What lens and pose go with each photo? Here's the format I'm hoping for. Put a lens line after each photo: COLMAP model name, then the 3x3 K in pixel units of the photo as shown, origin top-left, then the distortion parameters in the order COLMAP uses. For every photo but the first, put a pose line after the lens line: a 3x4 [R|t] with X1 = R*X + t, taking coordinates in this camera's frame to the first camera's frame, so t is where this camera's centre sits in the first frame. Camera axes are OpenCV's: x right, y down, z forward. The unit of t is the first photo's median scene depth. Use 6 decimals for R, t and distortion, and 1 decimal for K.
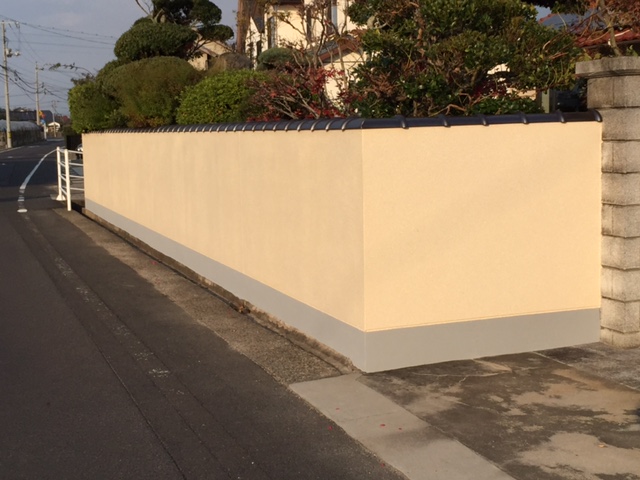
lens RADIAL K [[981.8, 0, 320.6], [0, 981.8, 239.3], [0, 0, 1]] dist [-0.001099, 0.000000]
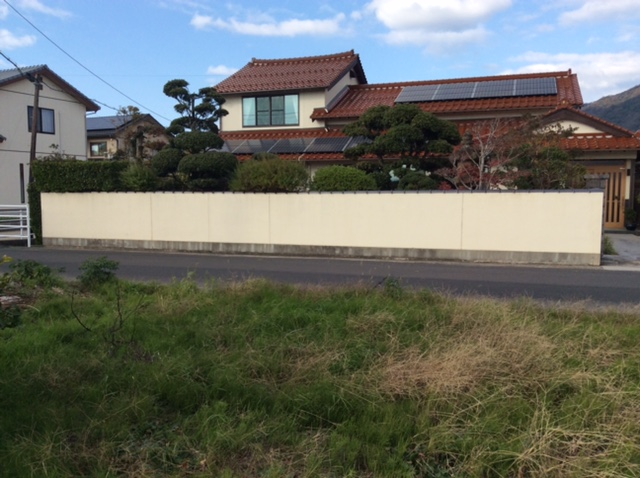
lens RADIAL K [[590.3, 0, 301.5], [0, 590.3, 237.2], [0, 0, 1]] dist [0.033662, 0.000000]
pose [[0.634875, -0.040104, 0.771573, -2.130960], [0.076116, 0.997040, -0.010808, -0.012801], [-0.768856, 0.065591, 0.636049, 0.466515]]
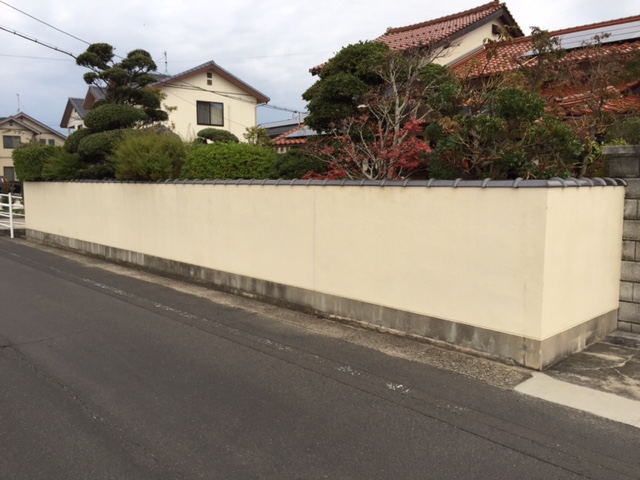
lens RADIAL K [[542.6, 0, 320.6], [0, 542.6, 240.9], [0, 0, 1]] dist [0.016017, -0.037628]
pose [[0.922919, -0.017840, 0.384581, -0.474004], [0.020676, 0.999781, -0.003241, -0.041594], [-0.384439, 0.010942, 0.923086, 0.401735]]
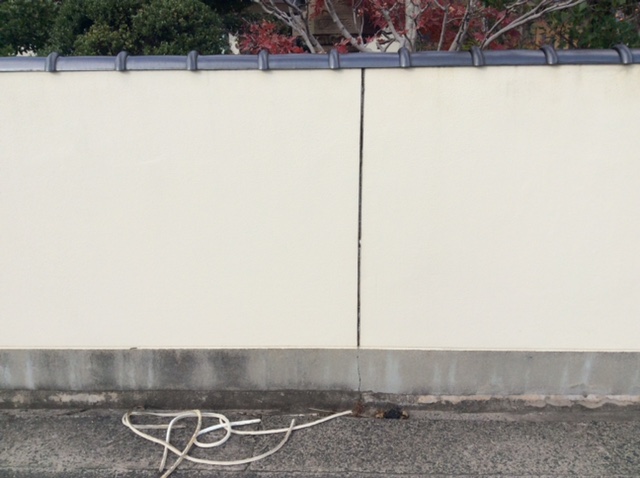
lens RADIAL K [[590.3, 0, 320.0], [0, 590.3, 240.6], [0, 0, 1]] dist [0.033662, 0.000000]
pose [[0.385848, -0.253236, 0.887126, -0.468901], [0.110695, 0.967351, 0.227990, -0.136324], [-0.915897, 0.010230, 0.401282, 1.248843]]
